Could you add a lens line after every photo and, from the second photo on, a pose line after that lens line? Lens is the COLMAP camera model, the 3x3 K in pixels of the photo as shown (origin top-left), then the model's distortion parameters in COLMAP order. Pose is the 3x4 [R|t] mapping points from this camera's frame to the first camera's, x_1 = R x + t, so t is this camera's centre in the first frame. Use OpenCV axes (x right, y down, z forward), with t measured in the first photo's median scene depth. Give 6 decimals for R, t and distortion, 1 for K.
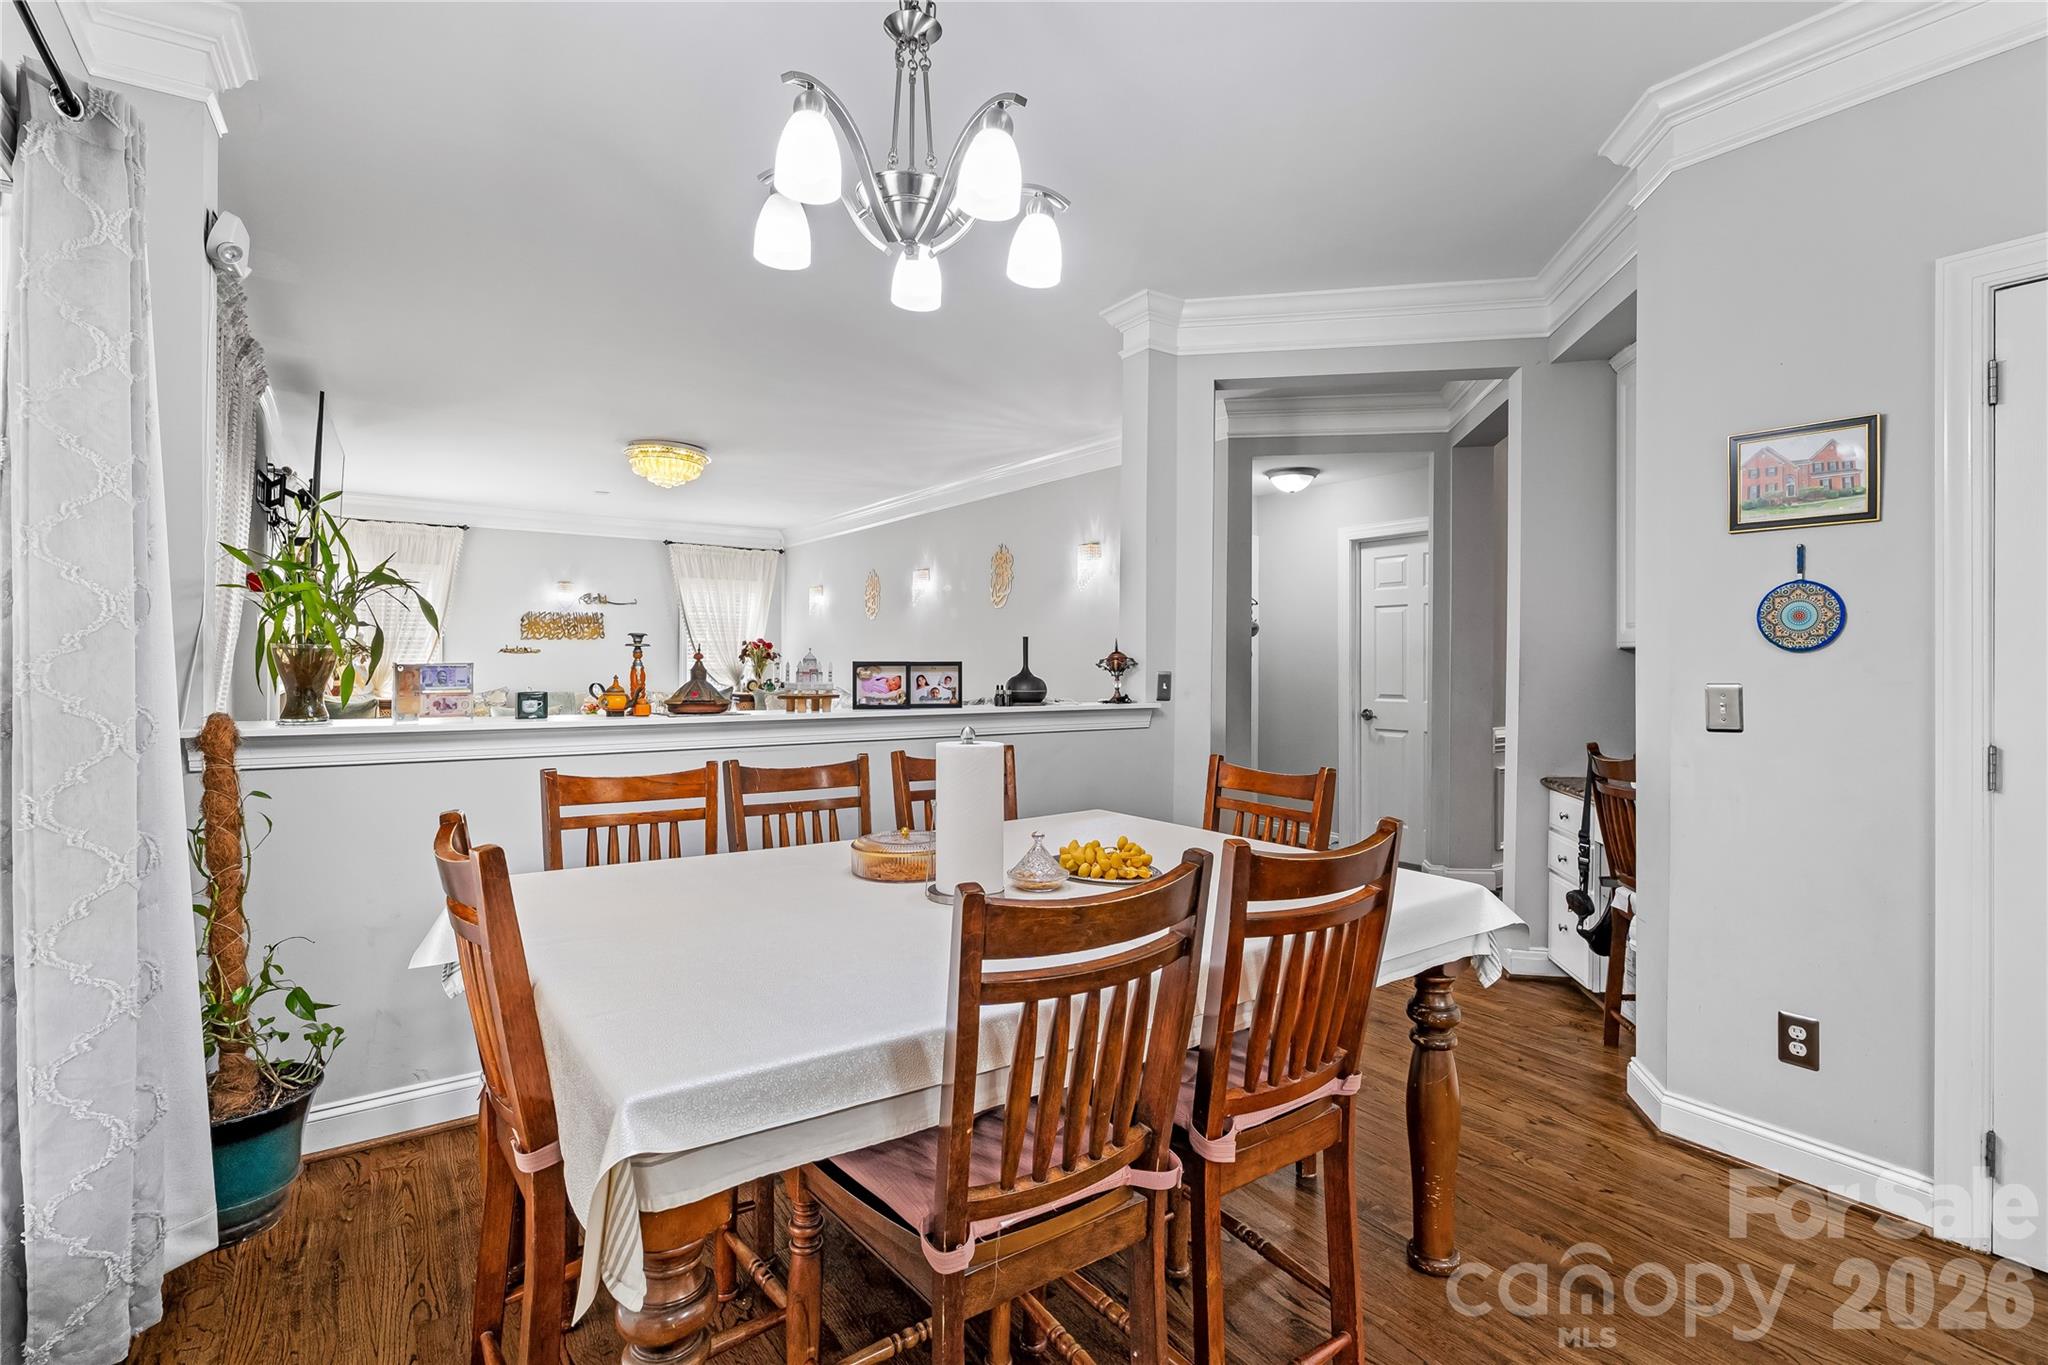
lens RADIAL K [[964.7, 0, 1029.5], [0, 964.7, 663.7], [0, 0, 1]] dist [0.002378, 0.000083]
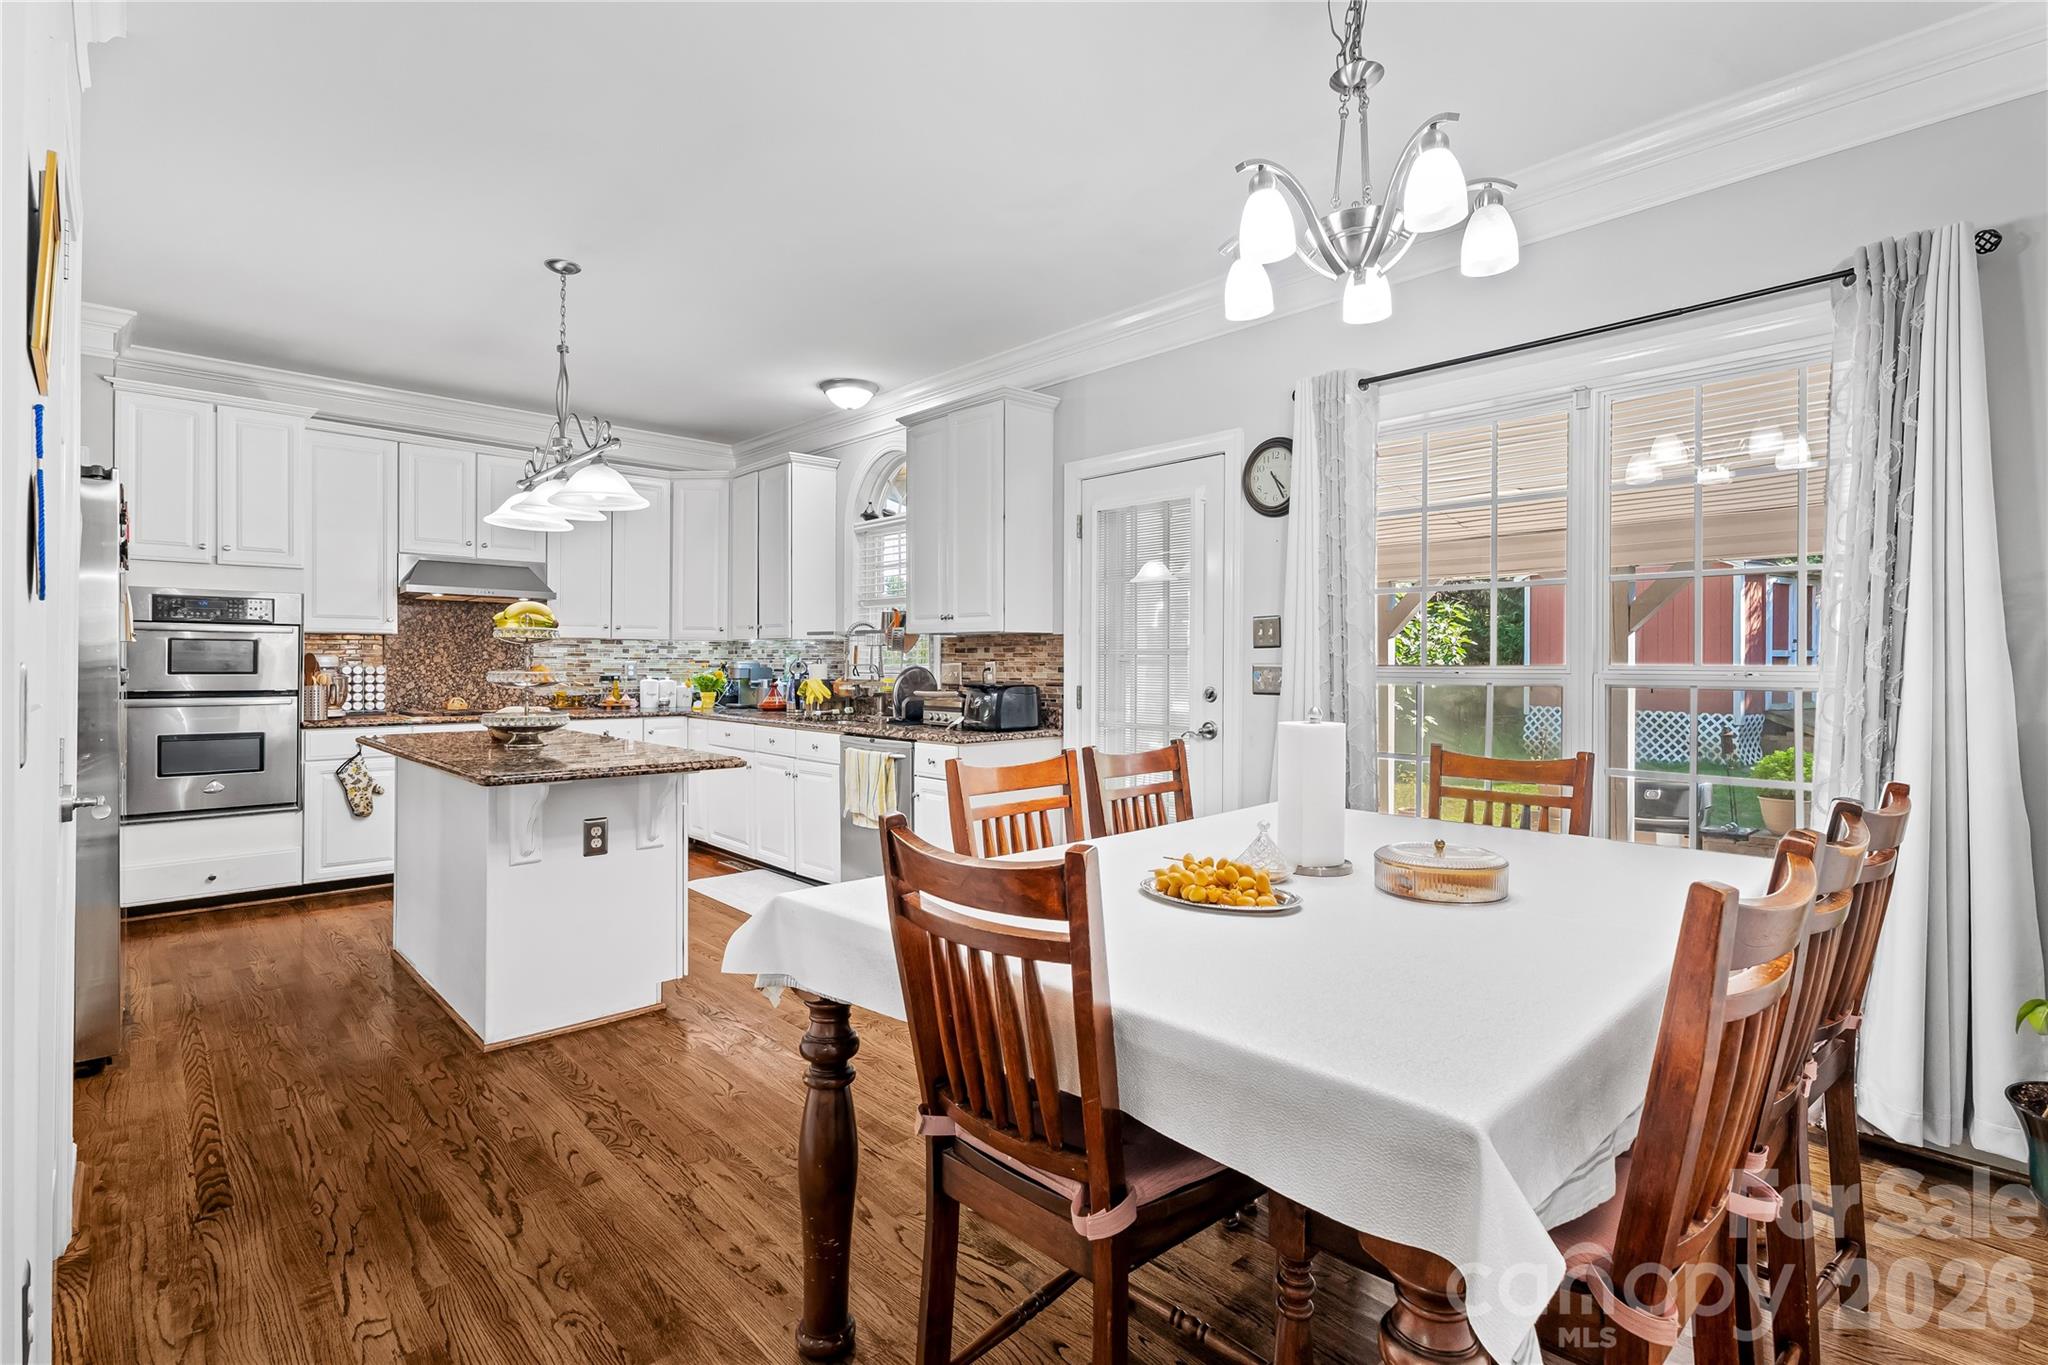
lens RADIAL K [[965.8, 0, 1032.0], [0, 965.8, 670.3], [0, 0, 1]] dist [0.005081, 0.000499]
pose [[-0.989896, -0.011011, -0.141368, 0.276028], [-0.012341, 0.999887, 0.008534, 0.013239], [0.141258, 0.010192, -0.989920, 1.372454]]
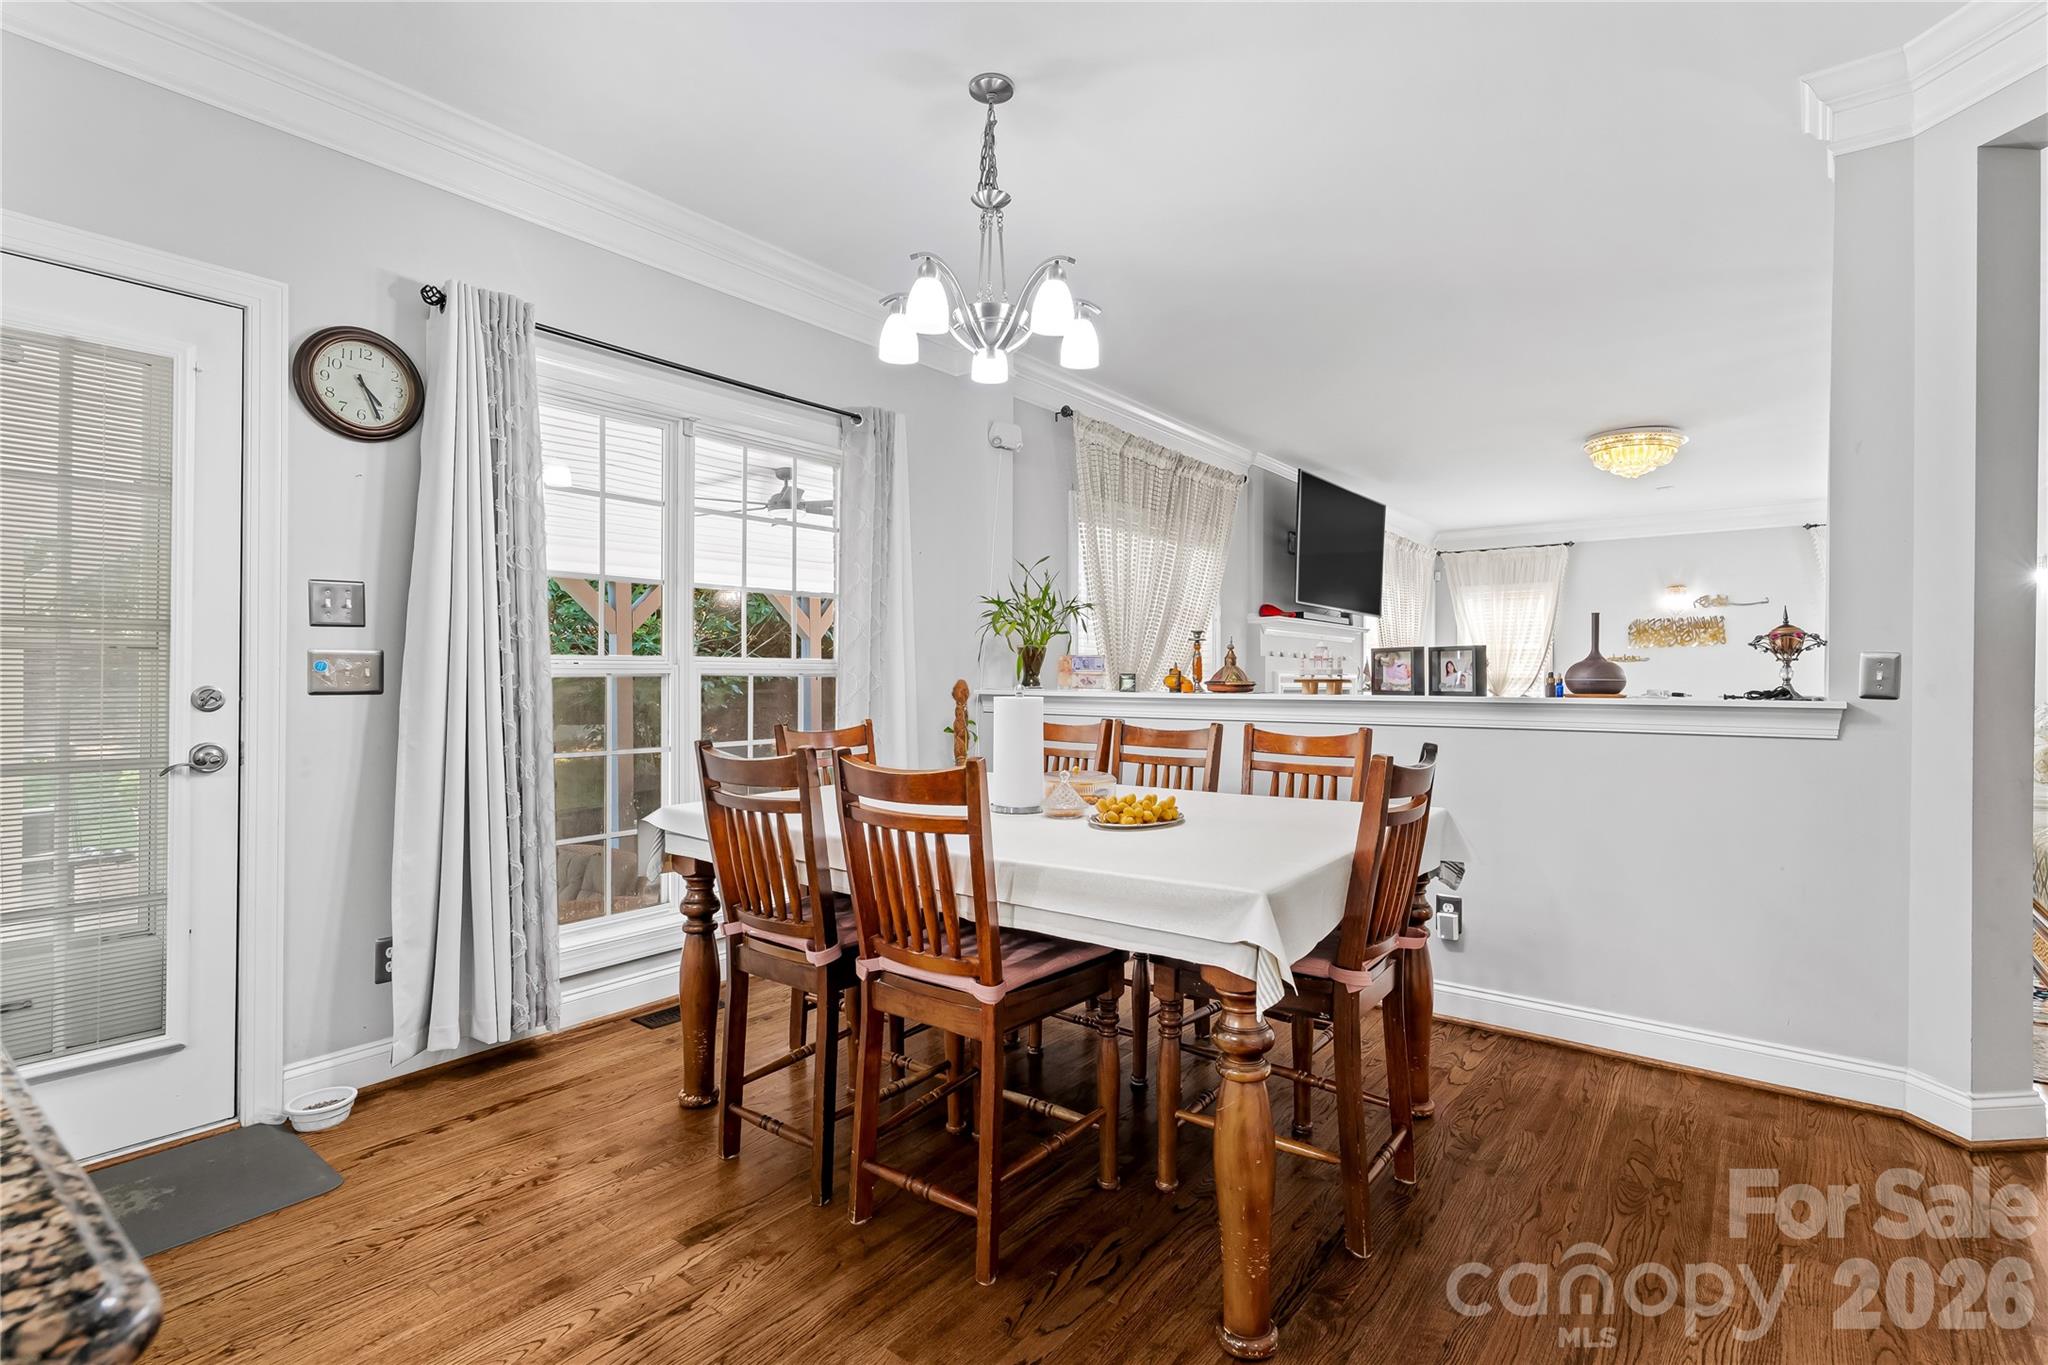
lens RADIAL K [[965.8, 0, 1032.0], [0, 965.8, 670.3], [0, 0, 1]] dist [0.005081, 0.000499]
pose [[0.292162, -0.012672, -0.956285, 0.860931], [-0.001784, 0.999903, -0.013796, 0.044336], [0.956367, 0.005737, 0.292111, 0.423176]]
